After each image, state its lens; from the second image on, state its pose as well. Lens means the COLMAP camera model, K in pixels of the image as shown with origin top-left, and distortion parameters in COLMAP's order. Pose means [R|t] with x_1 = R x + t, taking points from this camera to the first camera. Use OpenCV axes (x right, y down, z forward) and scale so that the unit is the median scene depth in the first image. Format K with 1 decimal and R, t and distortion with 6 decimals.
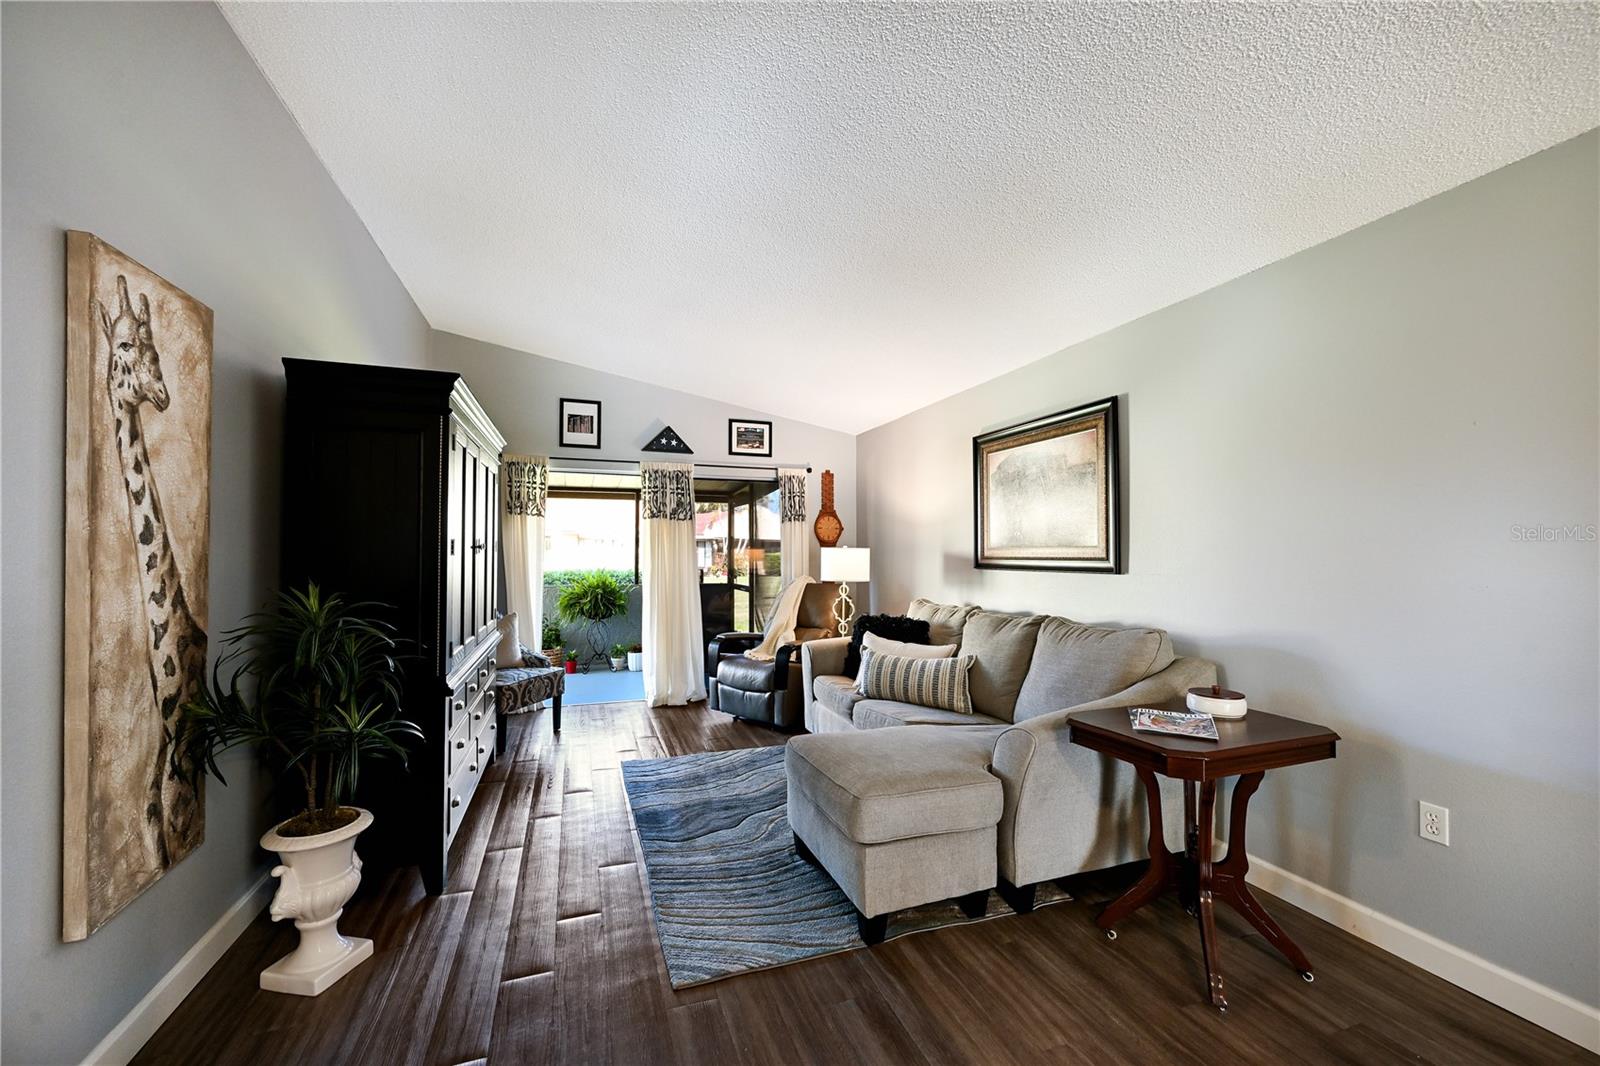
lens RADIAL K [[637.1, 0, 798.9], [0, 637.1, 544.1], [0, 0, 1]] dist [0.004529, 0.000695]
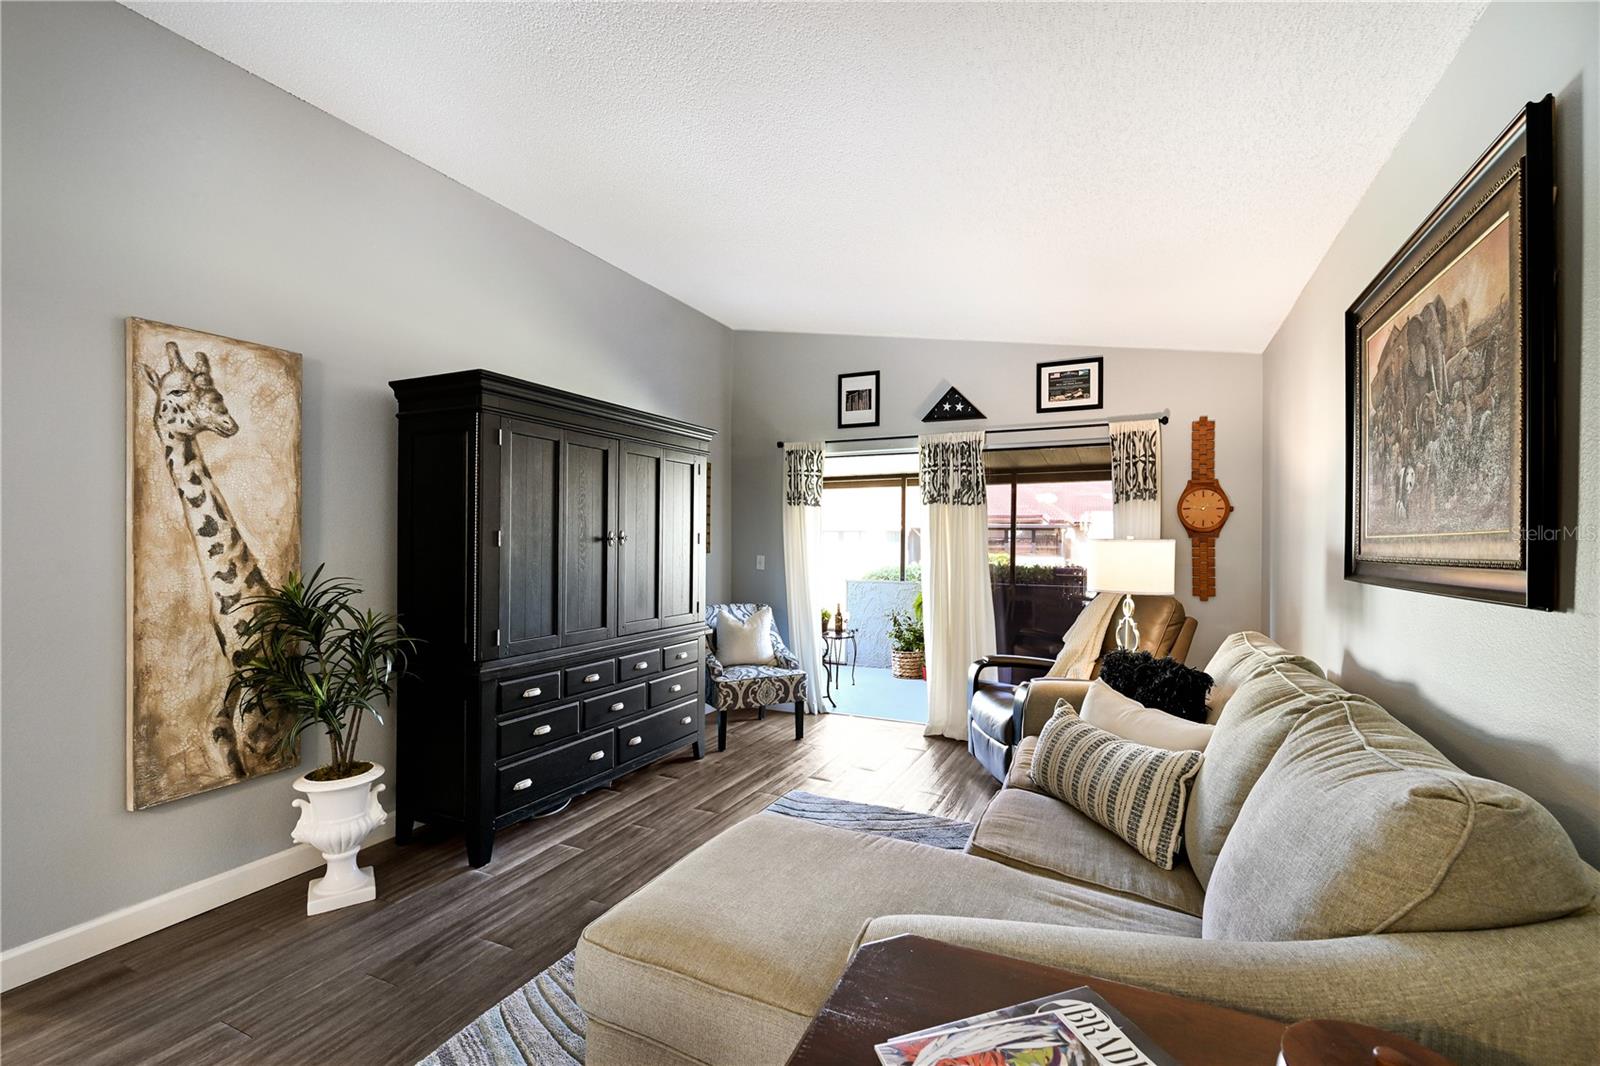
lens RADIAL K [[692.2, 0, 814.6], [0, 692.2, 547.7], [0, 0, 1]] dist [-0.001853, 0.000699]
pose [[0.710484, 0.005763, -0.703690, 0.811876], [0.004821, 0.999903, 0.013056, 0.009739], [0.703697, -0.012669, 0.710387, 0.755712]]
